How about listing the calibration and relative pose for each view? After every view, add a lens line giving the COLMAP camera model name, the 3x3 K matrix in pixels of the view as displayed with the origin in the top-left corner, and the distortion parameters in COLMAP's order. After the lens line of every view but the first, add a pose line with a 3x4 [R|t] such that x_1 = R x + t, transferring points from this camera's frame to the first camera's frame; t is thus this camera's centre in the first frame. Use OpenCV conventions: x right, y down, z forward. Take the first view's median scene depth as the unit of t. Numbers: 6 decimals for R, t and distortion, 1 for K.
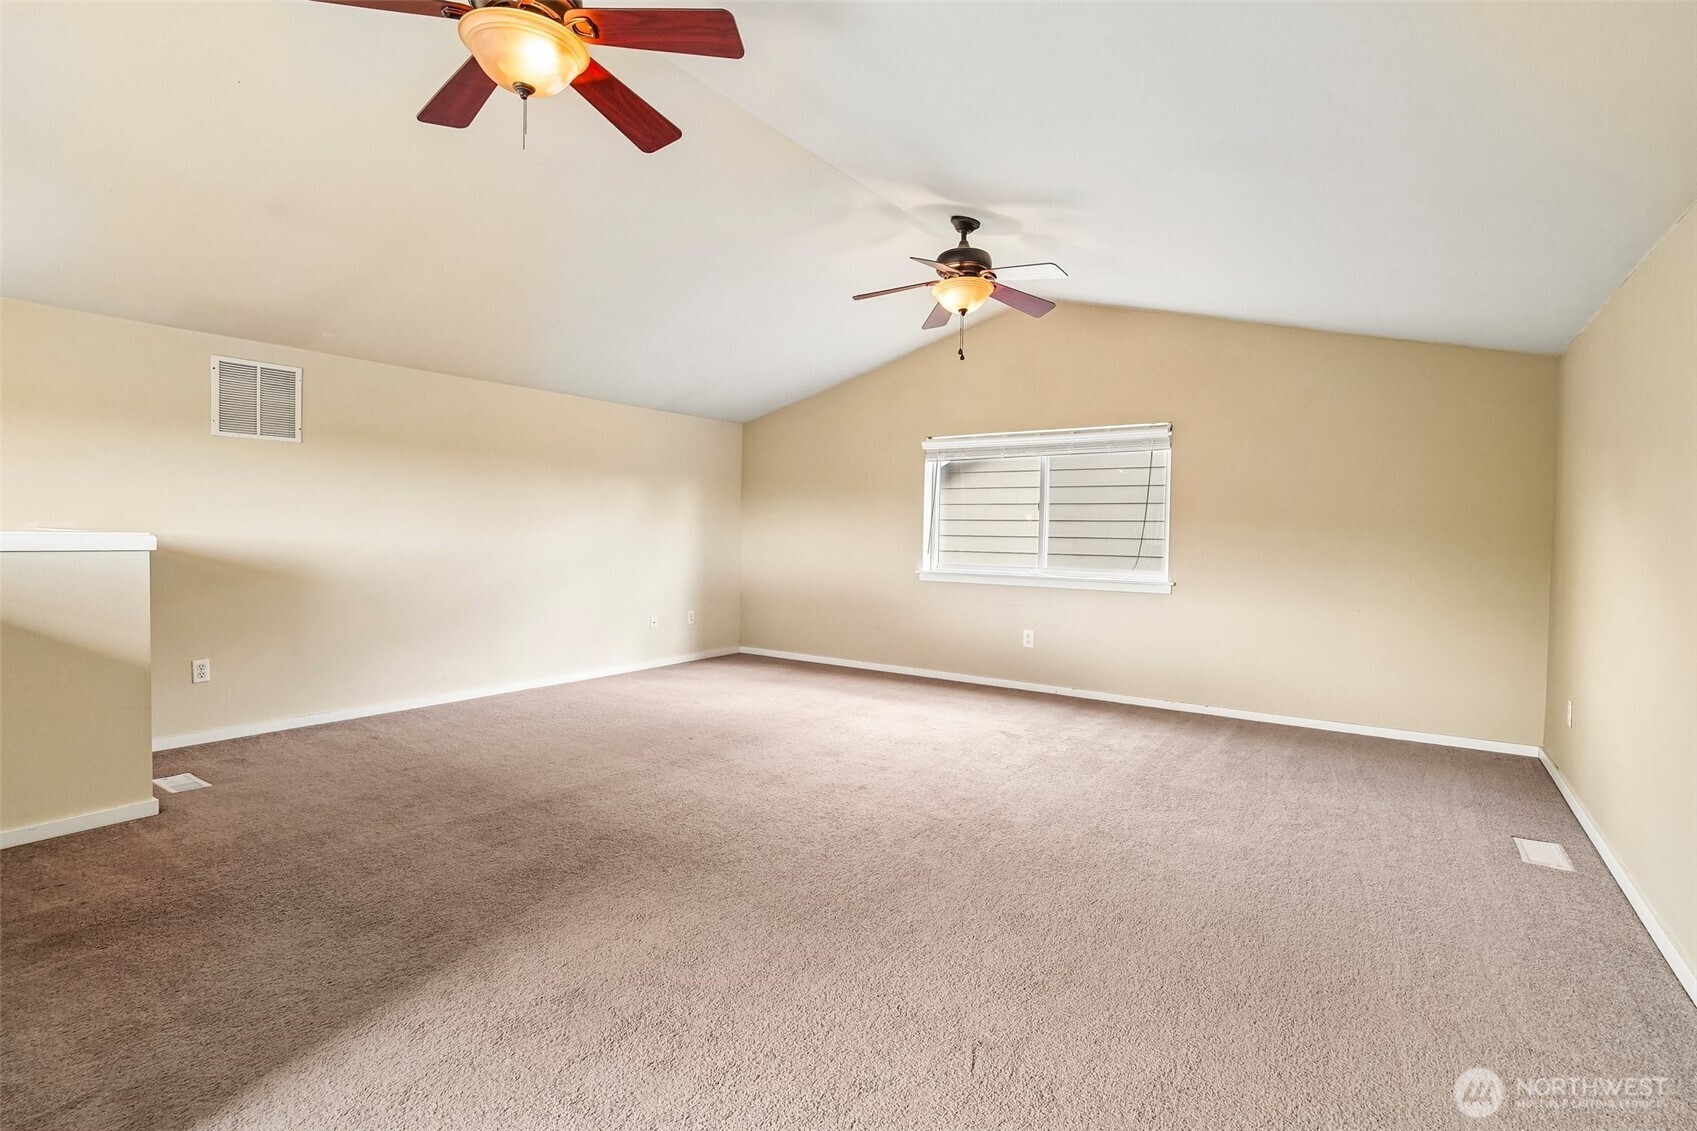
lens RADIAL K [[822.6, 0, 854.1], [0, 822.6, 552.6], [0, 0, 1]] dist [-0.006692, -0.000694]
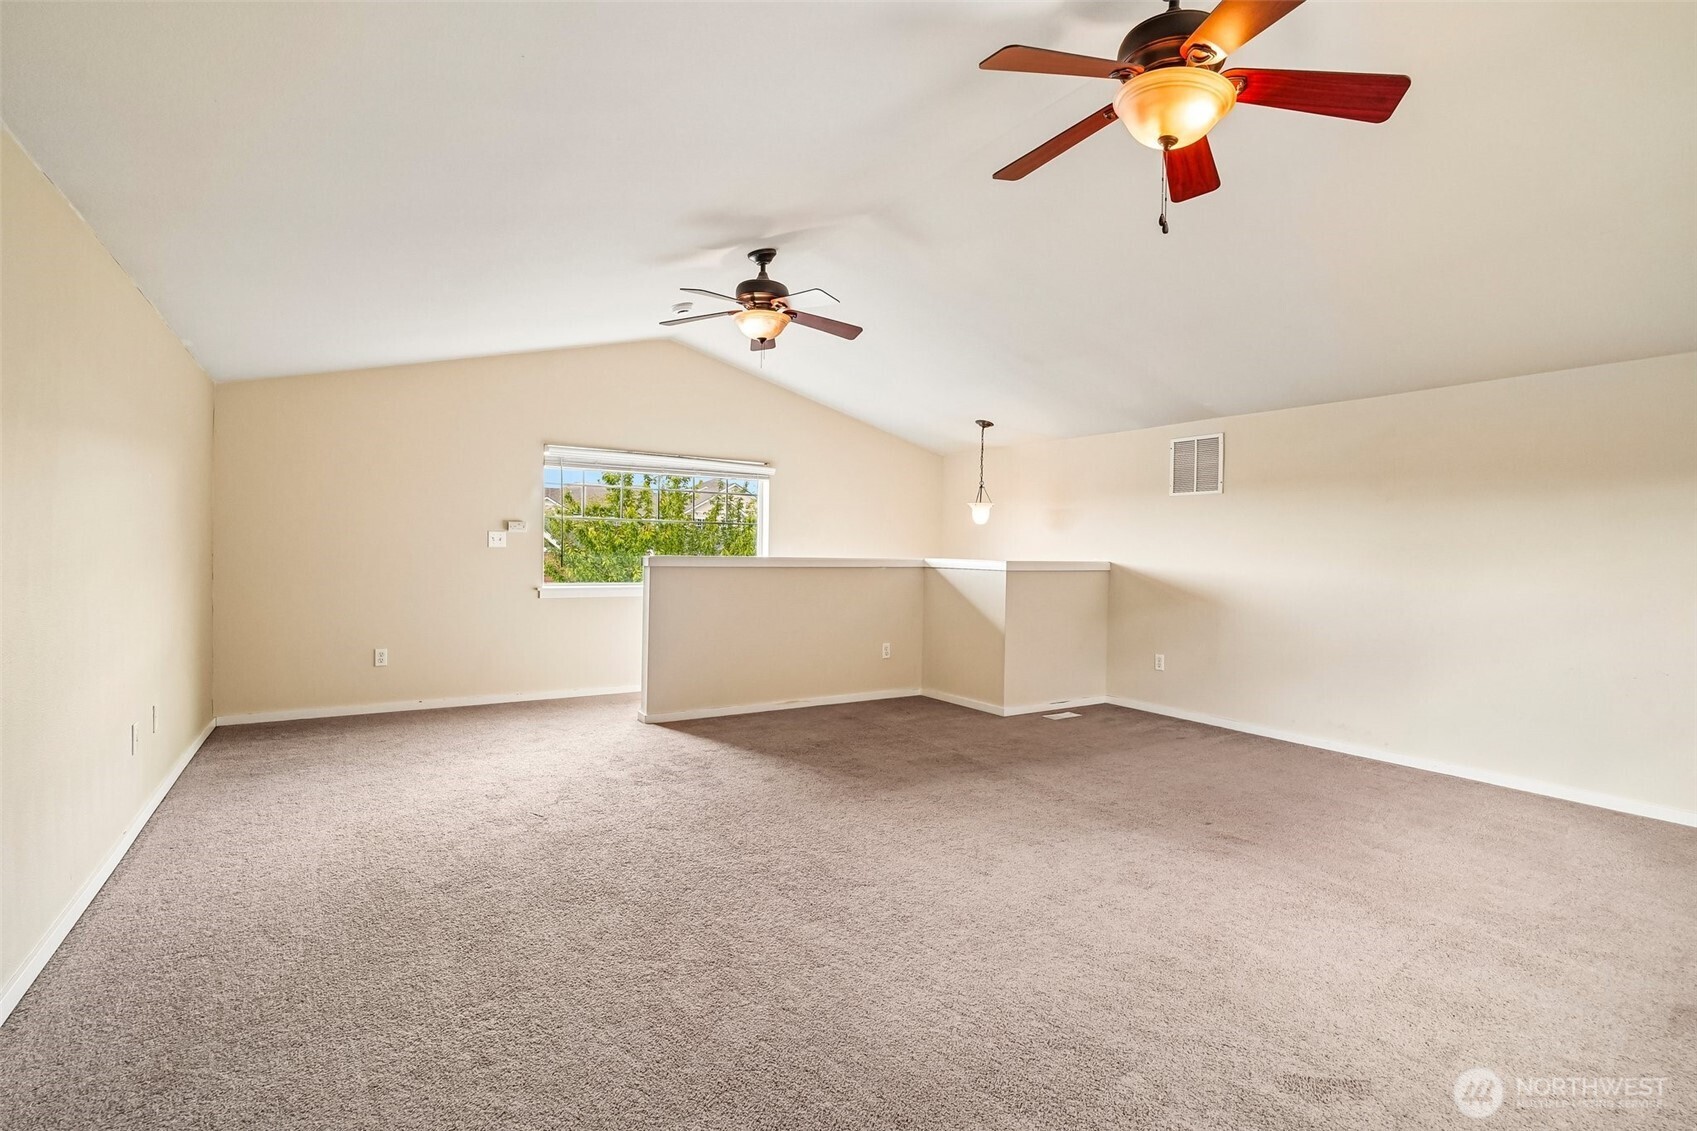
lens RADIAL K [[822.6, 0, 854.1], [0, 822.6, 552.6], [0, 0, 1]] dist [-0.006692, -0.000694]
pose [[-0.409276, -0.020701, -0.912176, 0.723530], [-0.048493, 0.998823, -0.000910, -0.018732], [0.911121, 0.043861, -0.409798, 1.084643]]
